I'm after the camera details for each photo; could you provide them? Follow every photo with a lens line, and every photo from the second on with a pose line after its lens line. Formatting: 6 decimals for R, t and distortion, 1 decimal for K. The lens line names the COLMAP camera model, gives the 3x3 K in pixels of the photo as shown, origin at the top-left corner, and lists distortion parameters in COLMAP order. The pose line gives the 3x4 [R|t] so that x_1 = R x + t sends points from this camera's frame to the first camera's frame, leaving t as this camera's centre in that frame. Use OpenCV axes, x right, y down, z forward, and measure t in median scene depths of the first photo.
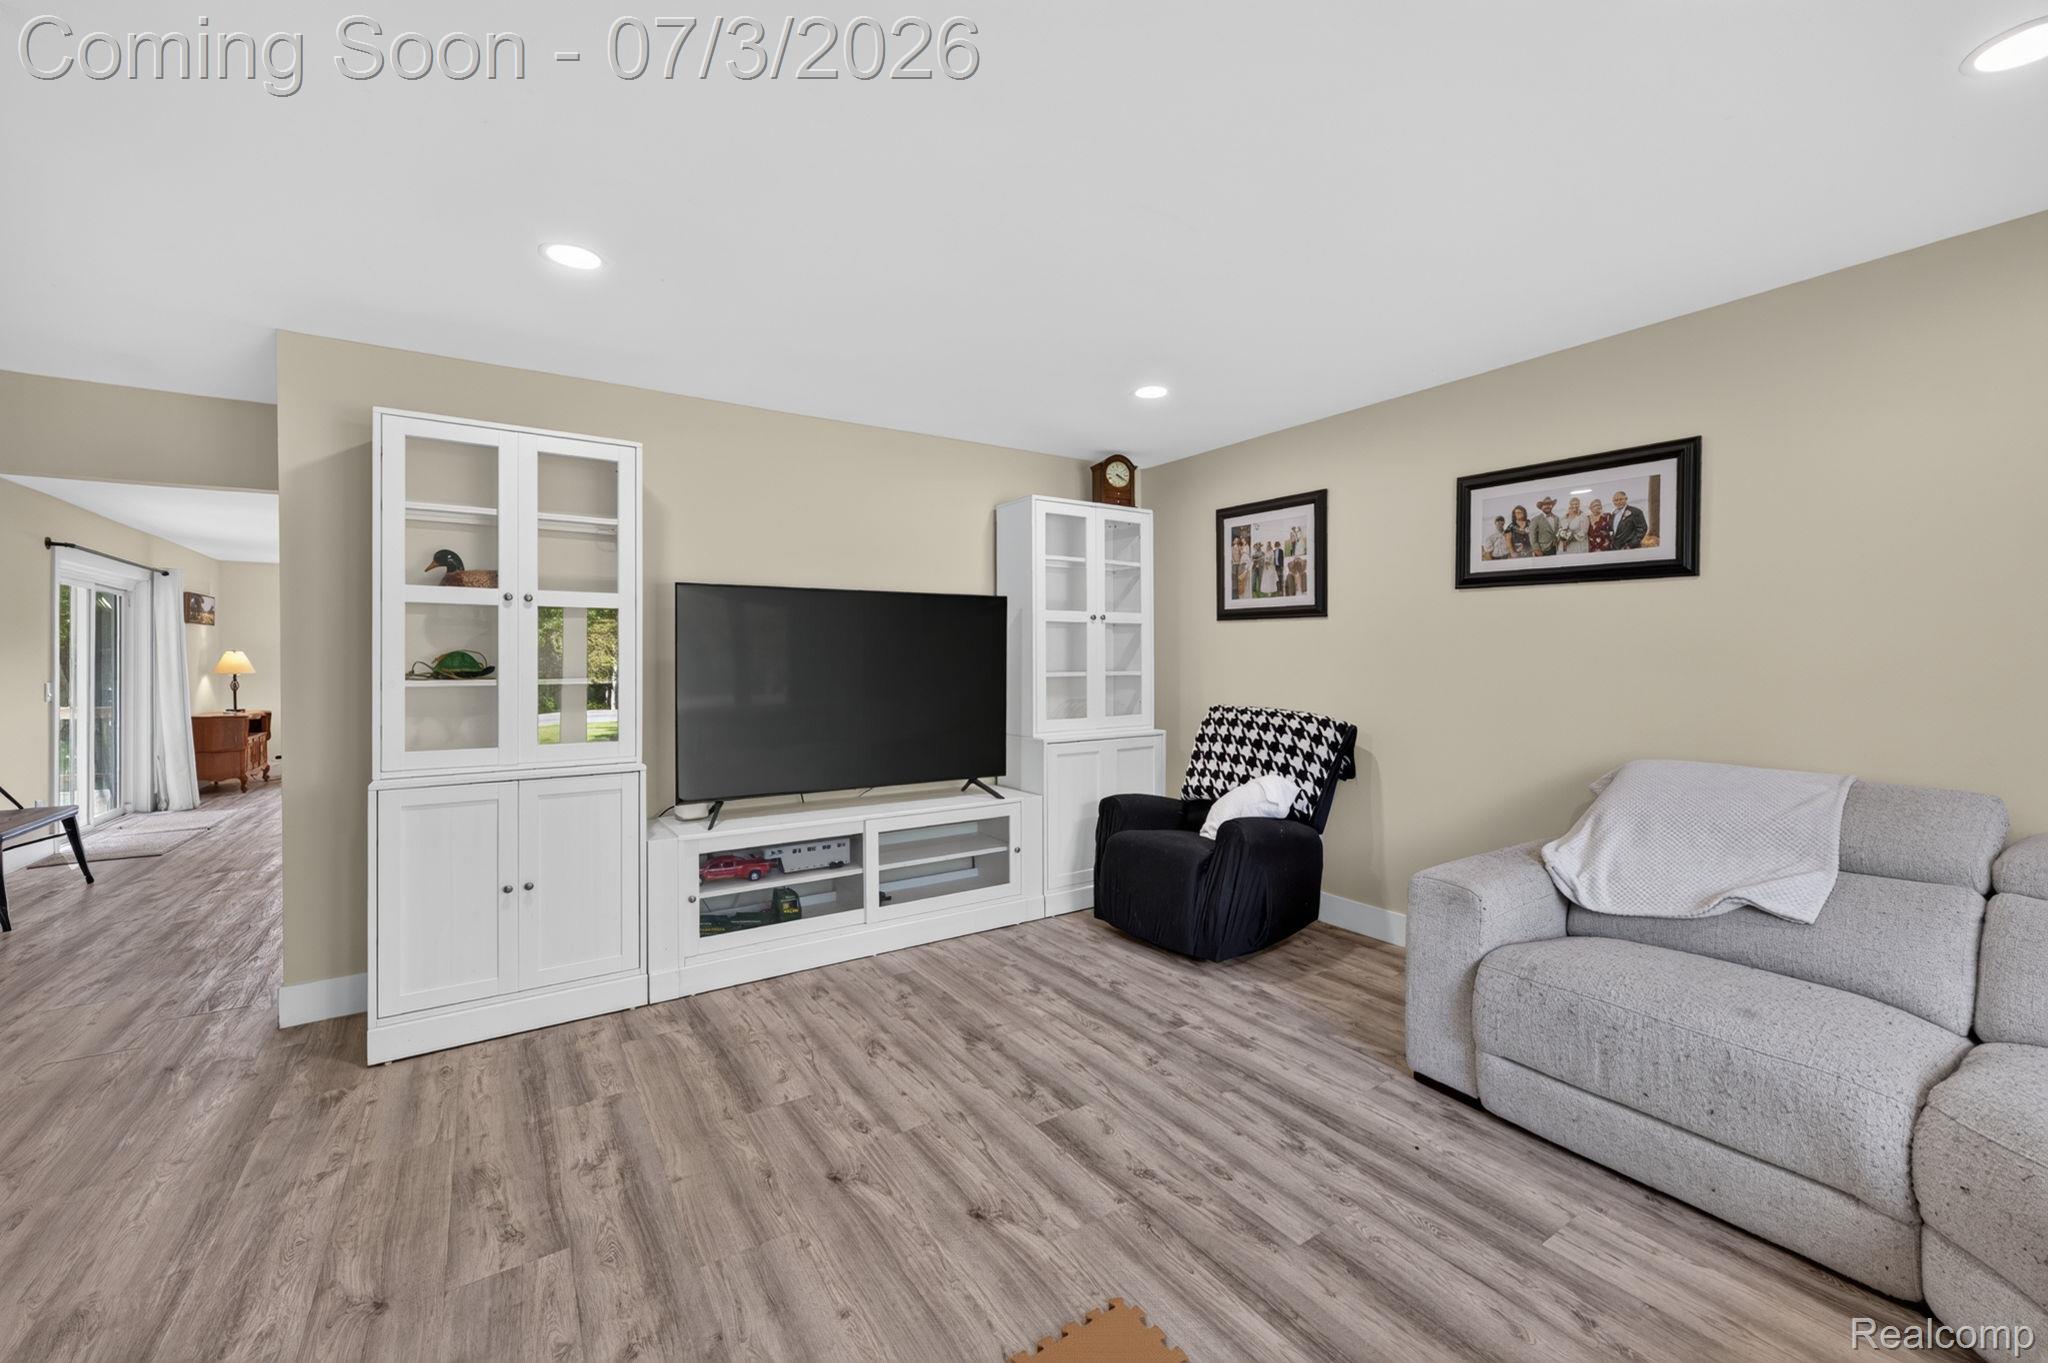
lens RADIAL K [[835.9, 0, 1056.3], [0, 835.9, 652.1], [0, 0, 1]] dist [-0.011304, 0.001357]
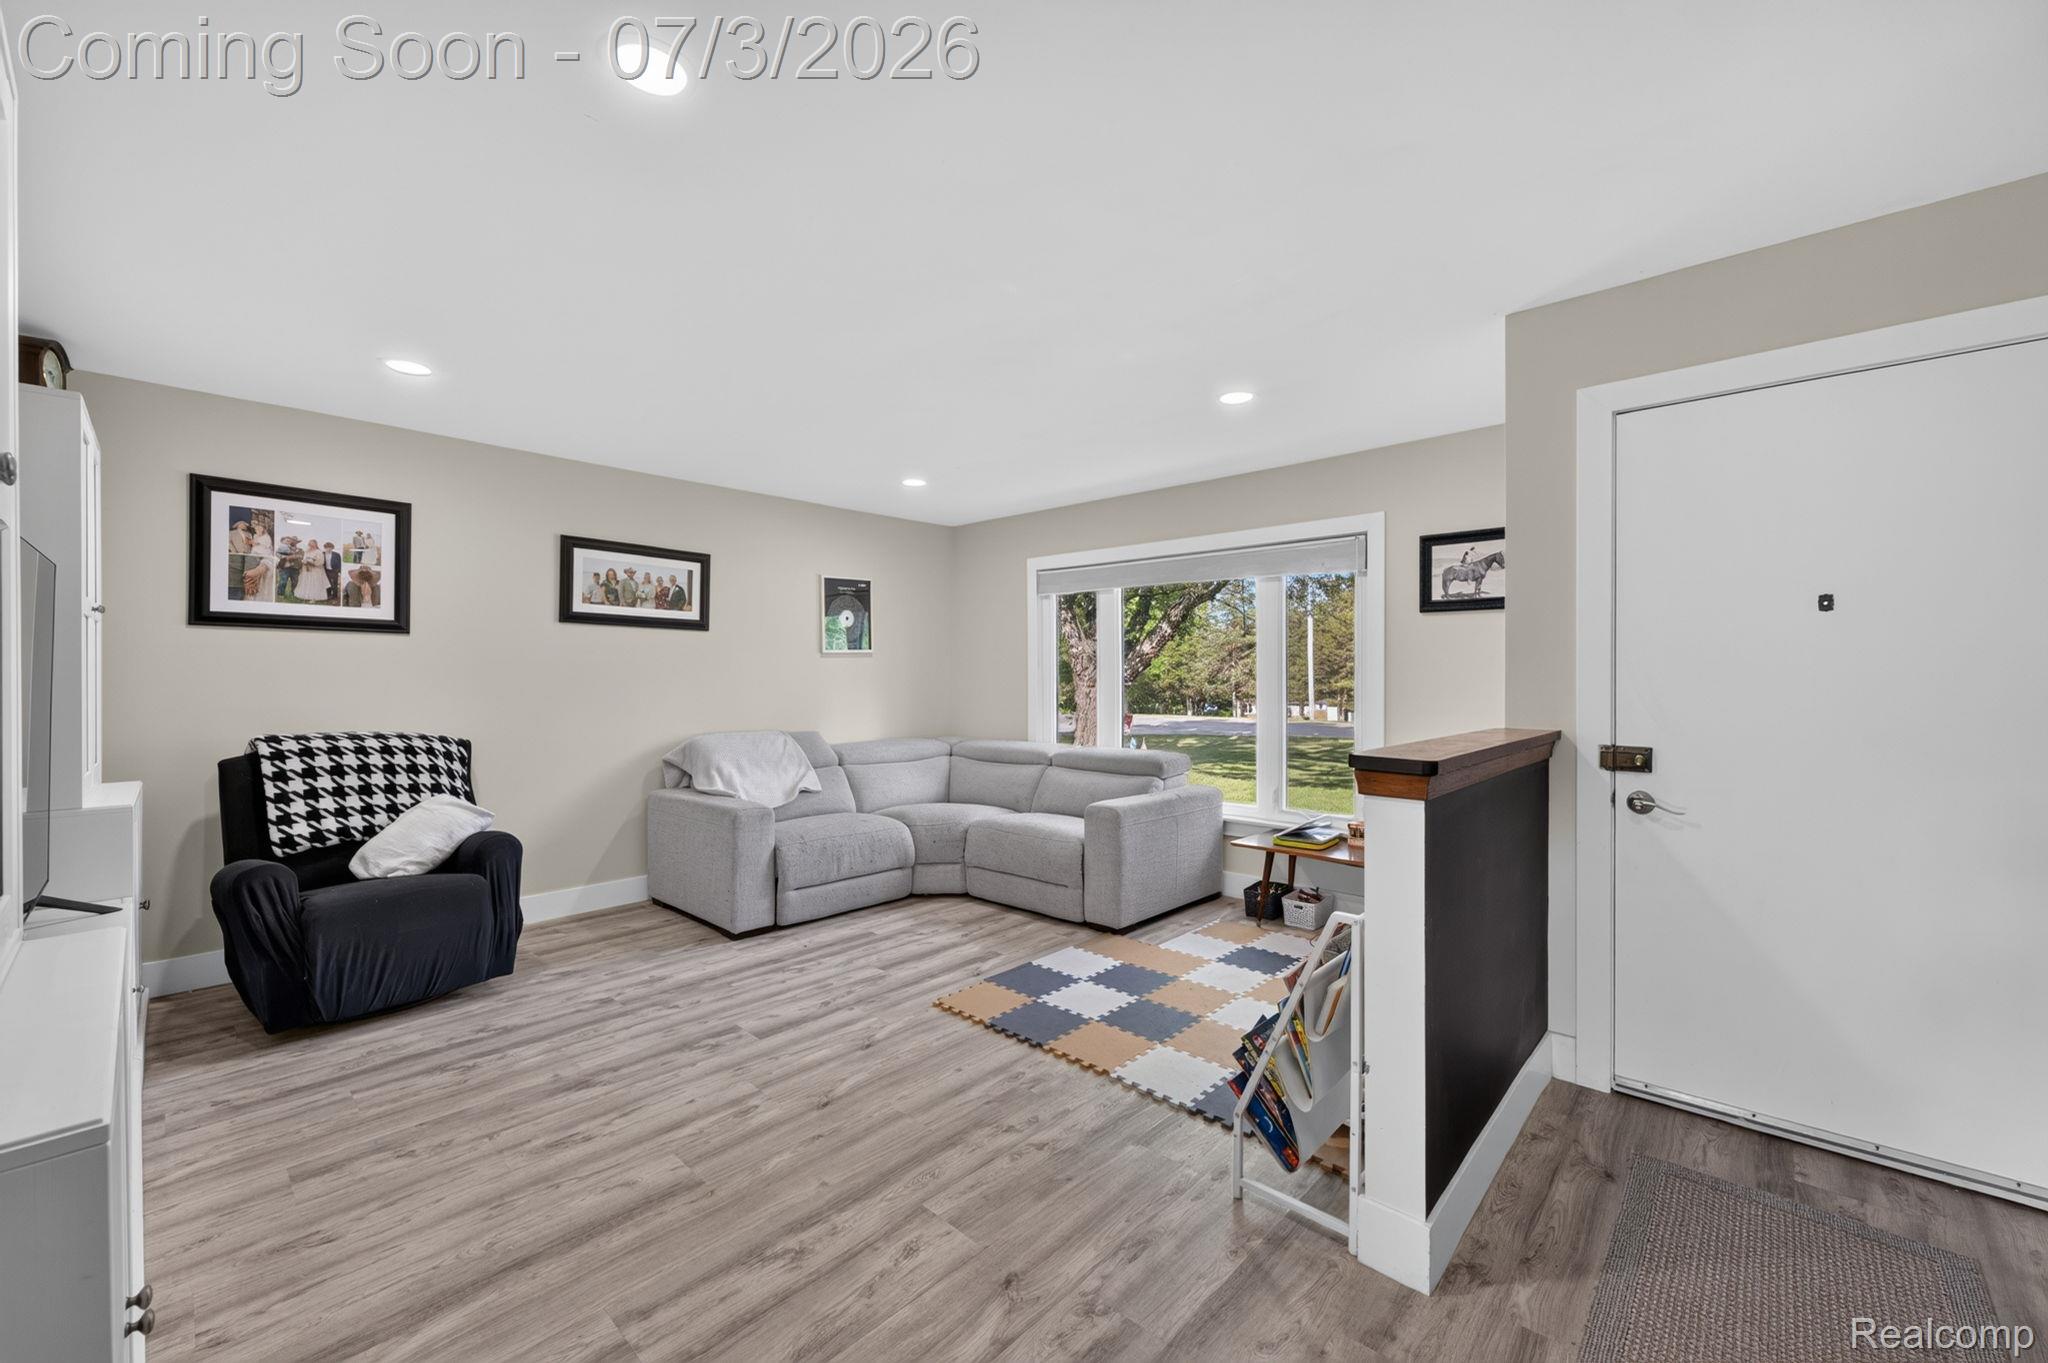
lens RADIAL K [[835.9, 0, 1030.8], [0, 835.9, 669.9], [0, 0, 1]] dist [-0.011304, 0.001357]
pose [[-0.242187, 0.008401, 0.970193, -1.081071], [-0.009625, 0.999893, -0.011061, 0.004815], [-0.970182, -0.012017, -0.242080, 0.715012]]
